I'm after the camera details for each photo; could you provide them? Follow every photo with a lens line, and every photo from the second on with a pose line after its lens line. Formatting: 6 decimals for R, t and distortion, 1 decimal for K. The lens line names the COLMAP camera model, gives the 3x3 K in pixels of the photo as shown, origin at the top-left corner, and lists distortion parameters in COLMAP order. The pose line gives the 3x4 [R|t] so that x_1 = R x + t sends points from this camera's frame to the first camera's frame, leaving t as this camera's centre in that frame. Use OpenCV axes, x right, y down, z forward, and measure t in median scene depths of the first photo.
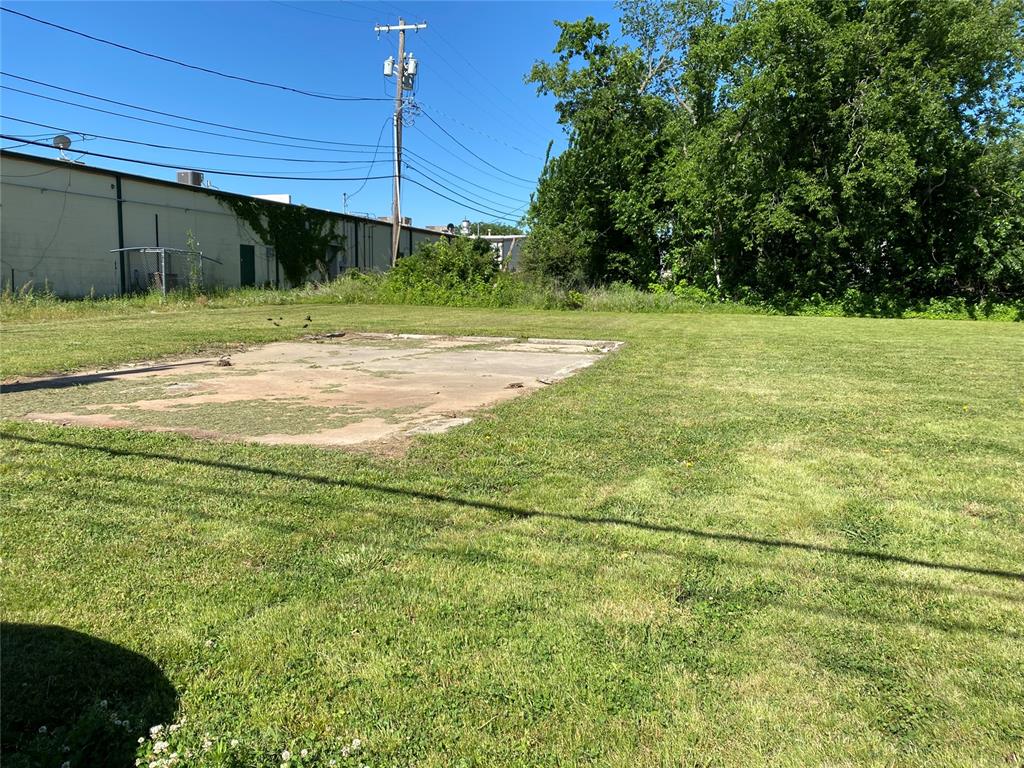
lens RADIAL K [[779.6, 0, 504.7], [0, 779.6, 382.7], [0, 0, 1]] dist [0.001967, -0.007350]
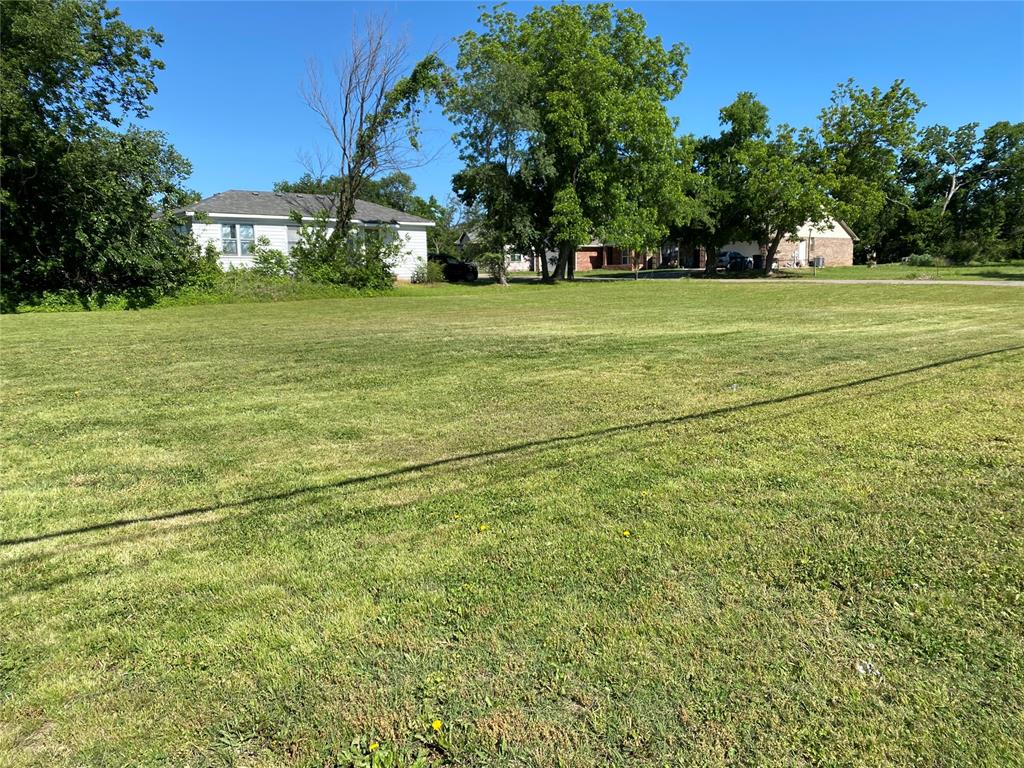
lens RADIAL K [[773.2, 0, 498.7], [0, 773.2, 384.3], [0, 0, 1]] dist [0.014996, -0.008019]
pose [[0.524626, -0.135822, 0.840428, 0.001548], [0.126232, 0.988690, 0.080984, 0.002186], [-0.841922, 0.063602, 0.535837, -0.014703]]
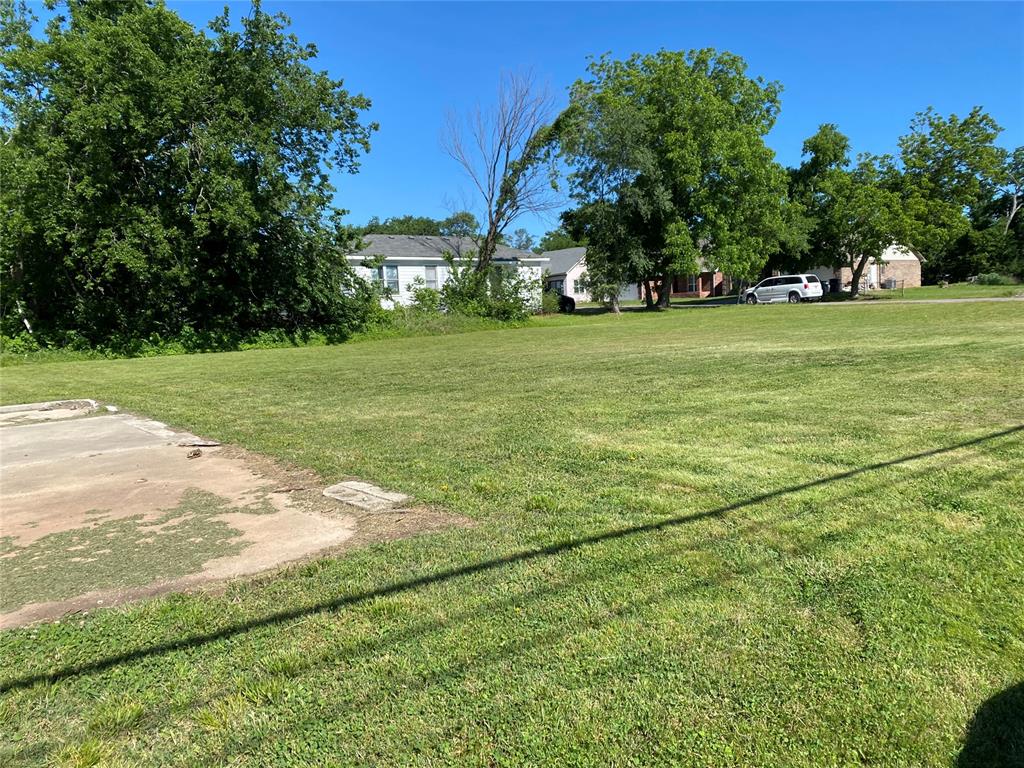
lens RADIAL K [[773.2, 0, 498.7], [0, 773.2, 384.3], [0, 0, 1]] dist [0.014996, -0.008019]
pose [[0.549520, -0.114585, 0.827585, -0.184817], [0.154843, 0.987358, 0.033891, -0.017609], [-0.821006, 0.109522, 0.560316, 0.112337]]
